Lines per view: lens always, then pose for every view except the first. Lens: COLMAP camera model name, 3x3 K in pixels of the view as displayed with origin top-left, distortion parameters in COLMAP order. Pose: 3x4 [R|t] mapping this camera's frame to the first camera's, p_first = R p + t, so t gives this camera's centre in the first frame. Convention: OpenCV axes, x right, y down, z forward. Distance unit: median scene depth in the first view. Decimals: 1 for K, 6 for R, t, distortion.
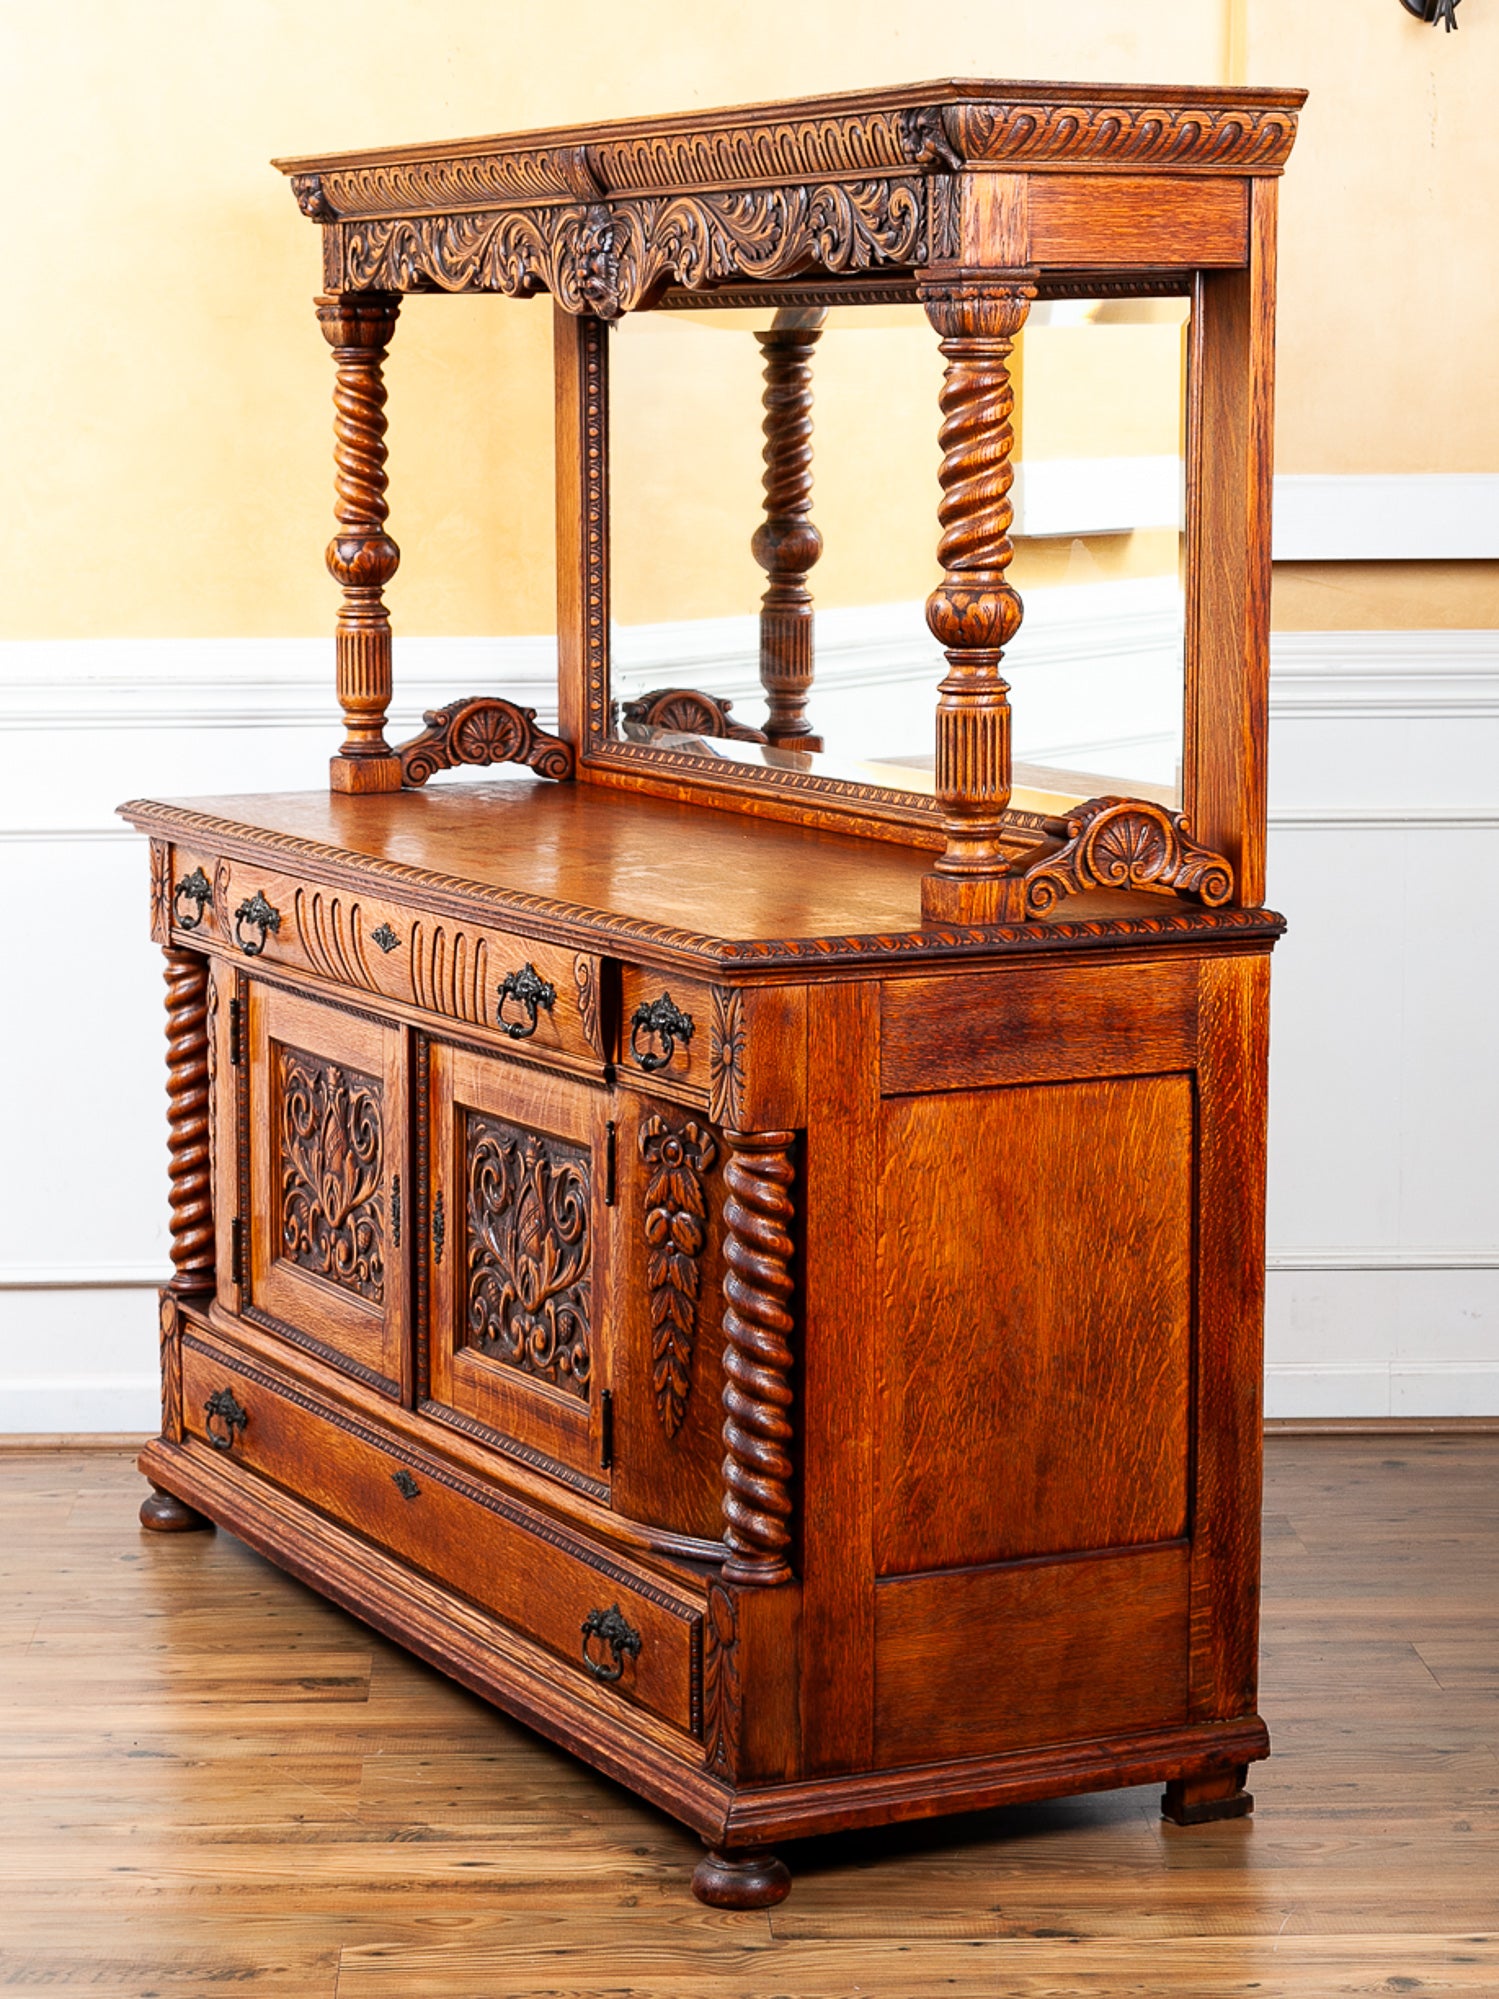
lens RADIAL K [[4461.0, 0, 477.4], [0, 4461.0, 993.6], [0, 0, 1]] dist [0.025310, 0.005483]
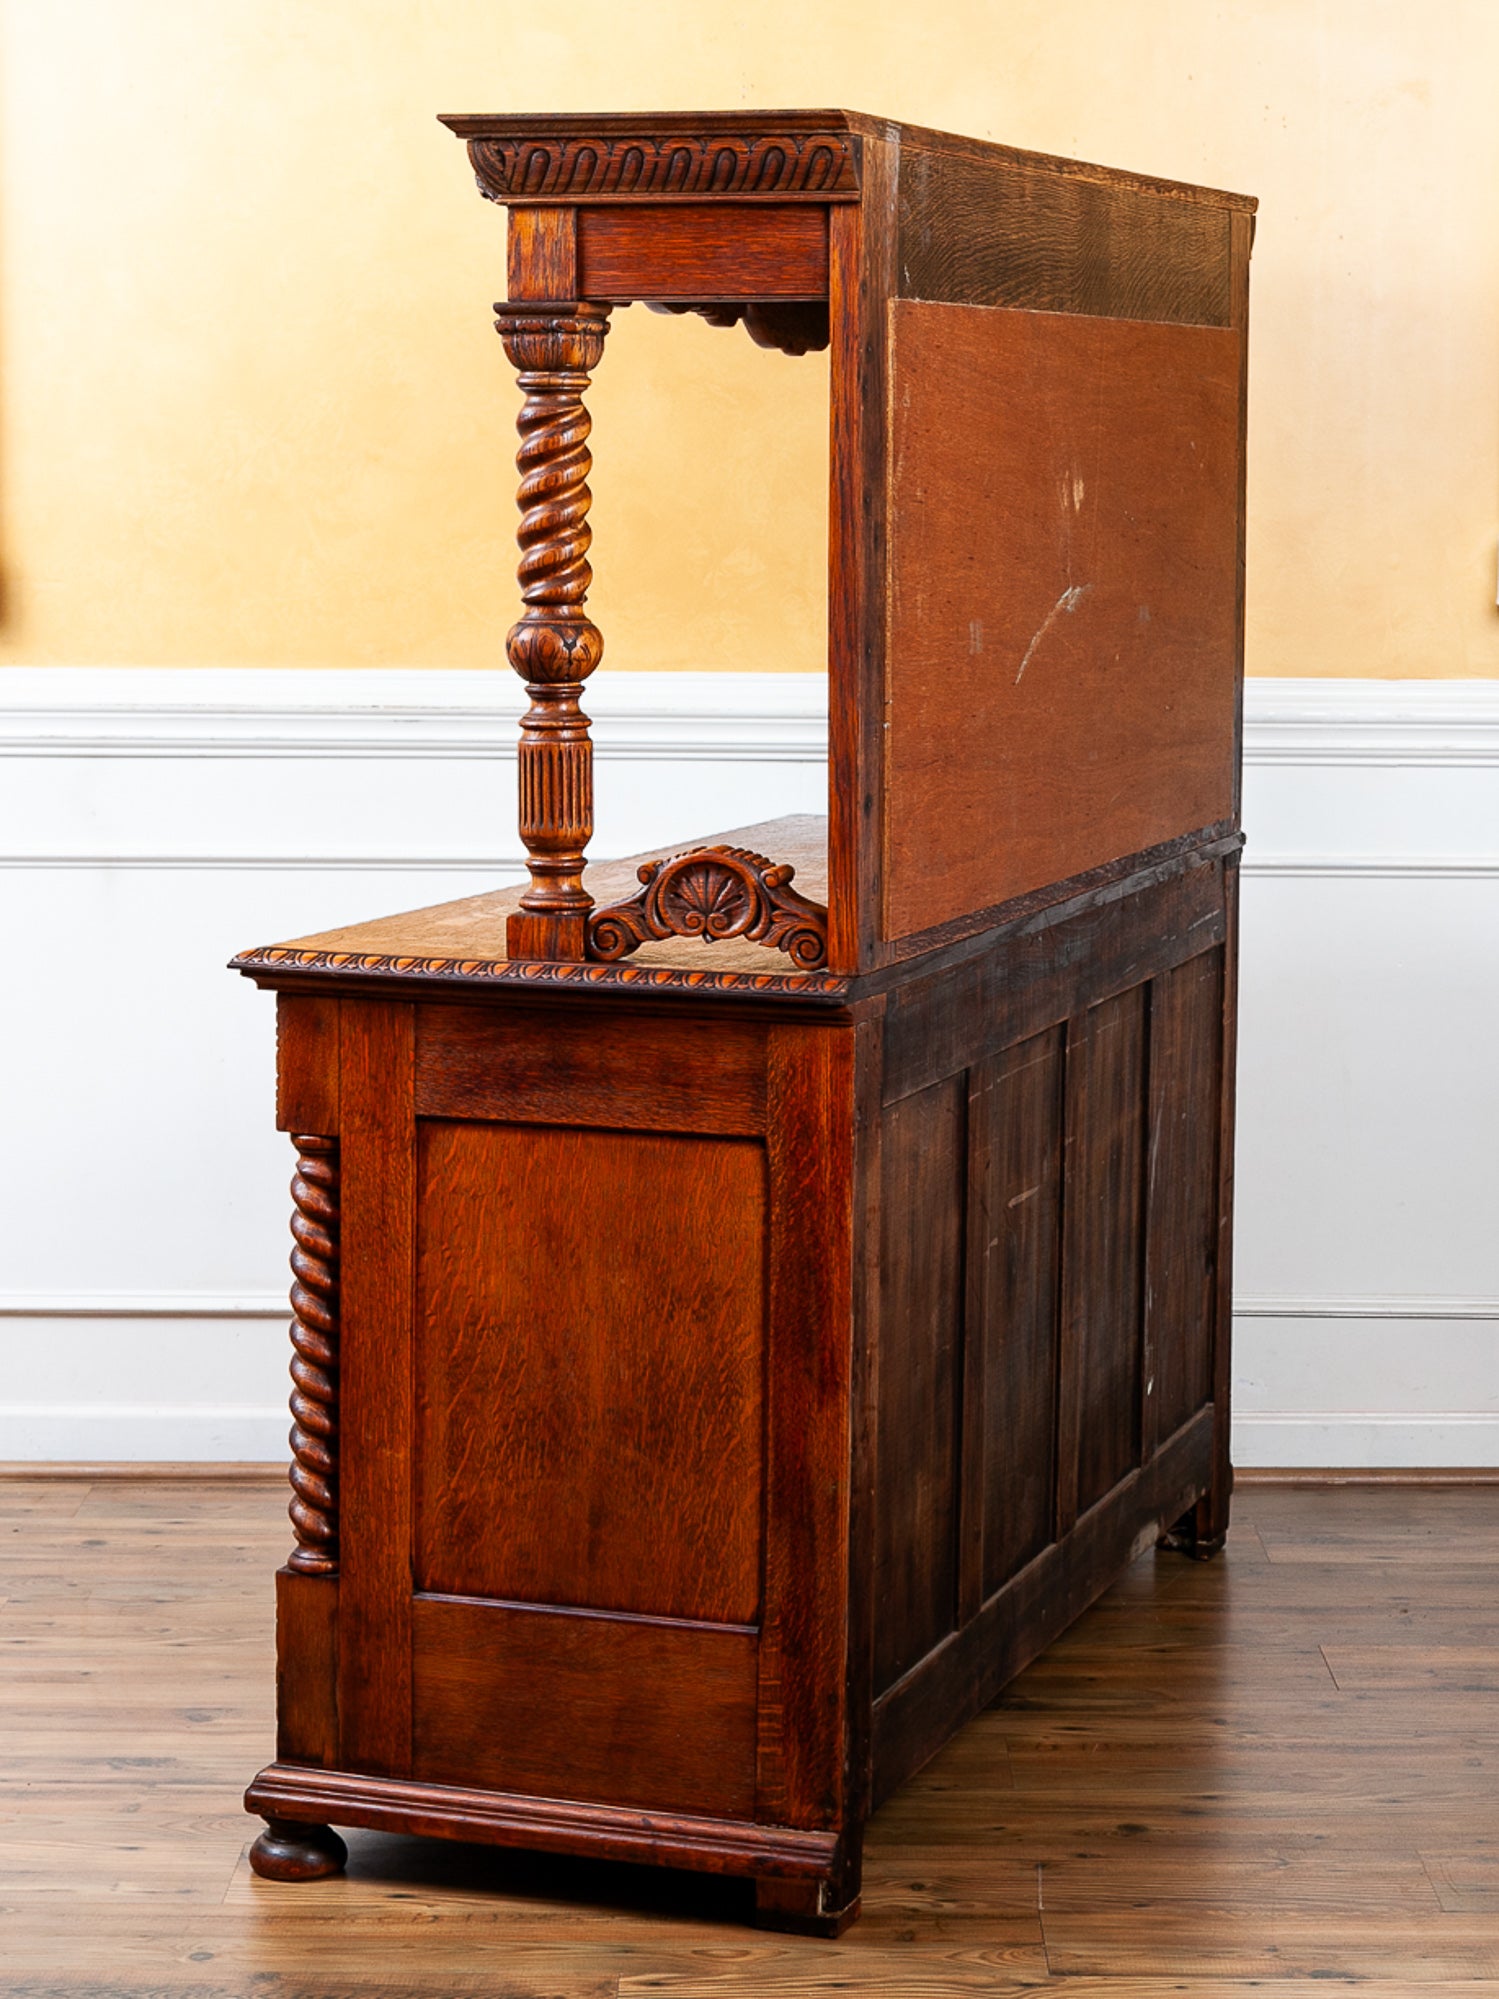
lens RADIAL K [[4516.9, 0, 749.5], [0, 4516.9, 999.5], [0, 0, 1]] dist [0.037372, -0.087728]
pose [[0.712881, 0.100827, -0.693999, 0.837194], [-0.106432, 0.993702, 0.035042, -0.046516], [0.693162, 0.048882, 0.719123, 0.304464]]
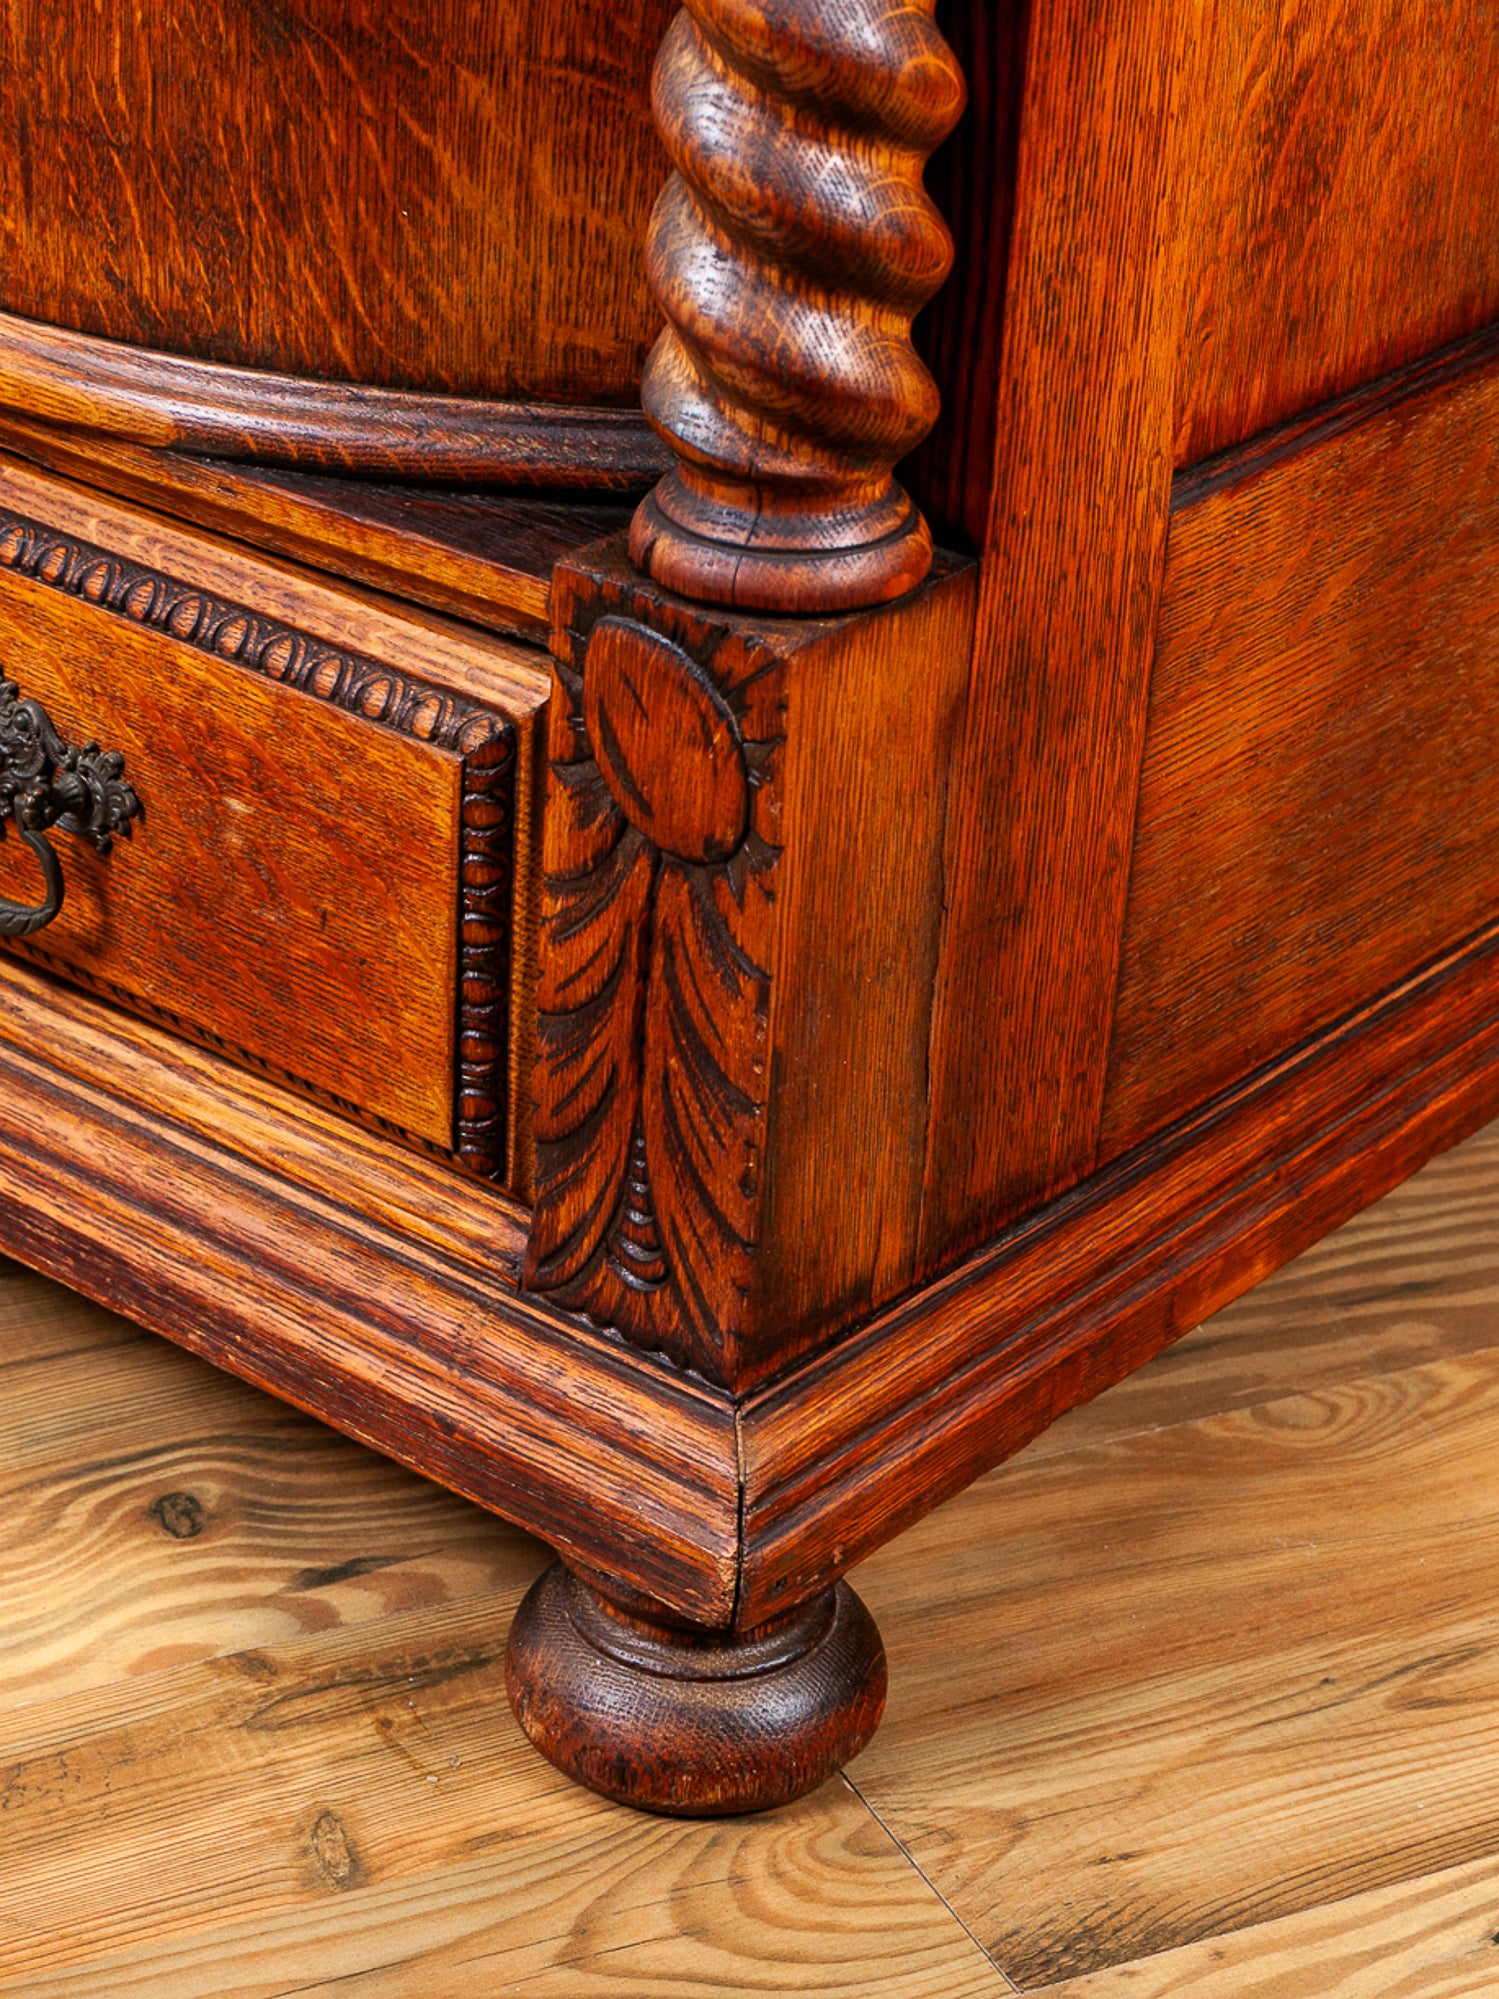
lens RADIAL K [[4461.0, 0, 477.4], [0, 4461.0, 993.6], [0, 0, 1]] dist [0.025310, 0.005483]
pose [[0.913770, -0.171824, 0.368104, -0.043043], [0.029392, 0.931732, 0.361955, 0.064979], [-0.405167, -0.319925, 0.856439, 0.786046]]
